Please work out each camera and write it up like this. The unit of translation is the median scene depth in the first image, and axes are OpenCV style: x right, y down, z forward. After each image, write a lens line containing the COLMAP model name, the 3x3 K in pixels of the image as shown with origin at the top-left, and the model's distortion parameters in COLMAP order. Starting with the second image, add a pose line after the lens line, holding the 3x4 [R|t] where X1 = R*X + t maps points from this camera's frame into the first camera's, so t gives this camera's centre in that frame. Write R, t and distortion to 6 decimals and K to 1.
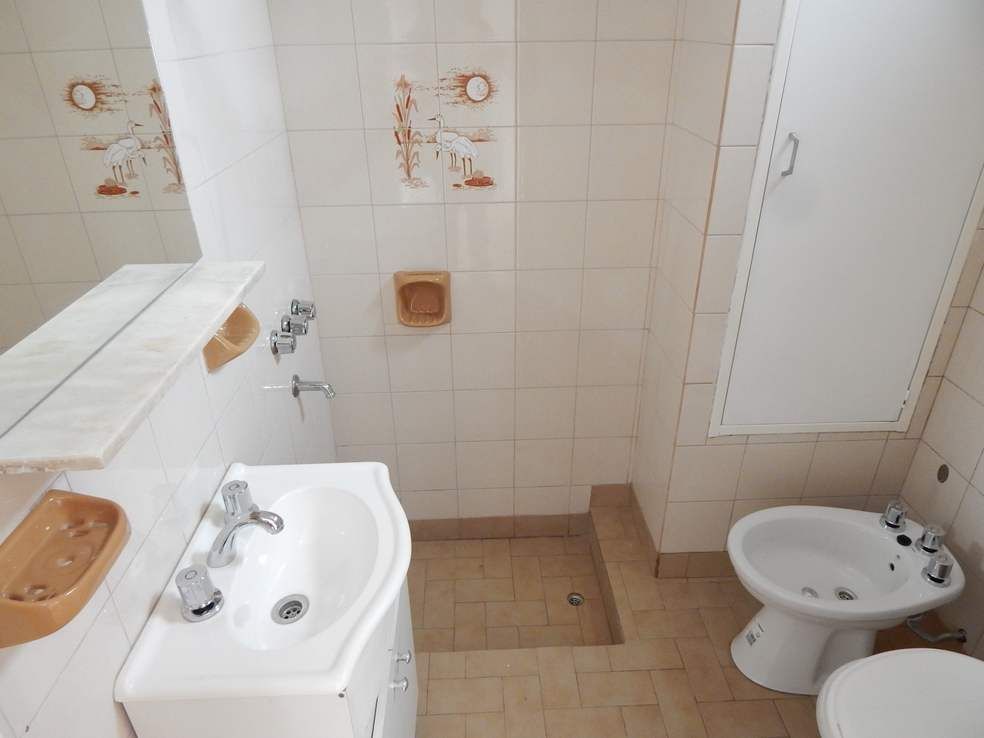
lens RADIAL K [[652.8, 0, 500.6], [0, 652.8, 366.1], [0, 0, 1]] dist [0.009174, -0.008809]
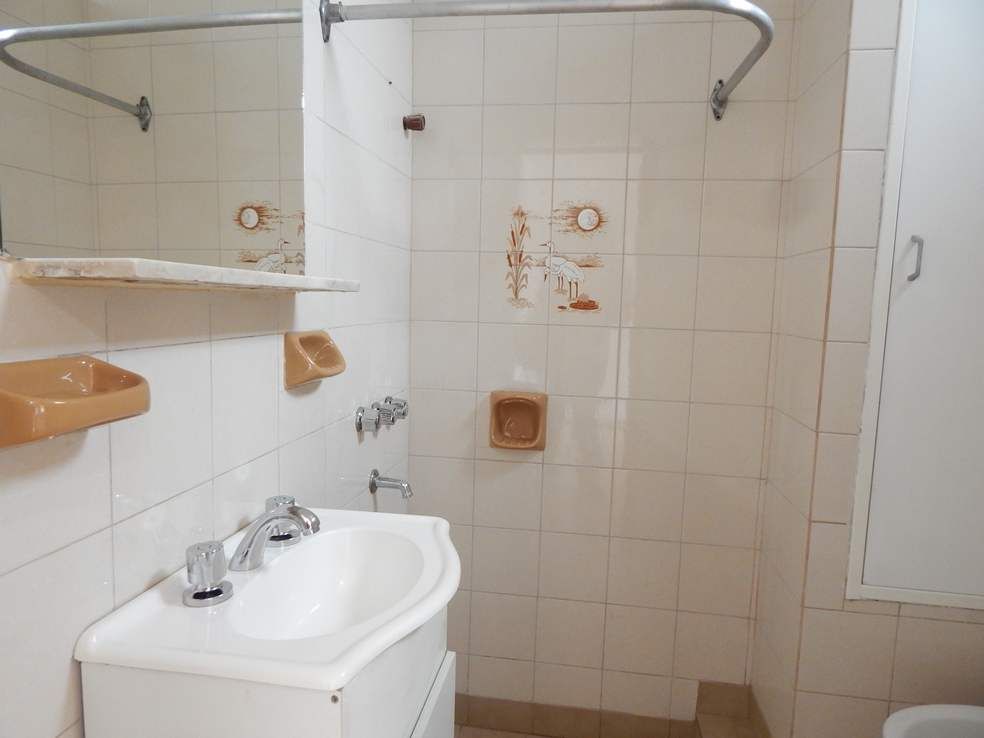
lens RADIAL K [[652.8, 0, 500.6], [0, 652.8, 366.1], [0, 0, 1]] dist [0.009174, -0.008809]
pose [[0.981793, 0.055449, -0.181679, 0.031260], [-0.119695, 0.923262, -0.365049, 0.201928], [0.147496, 0.380149, 0.913089, 0.095109]]
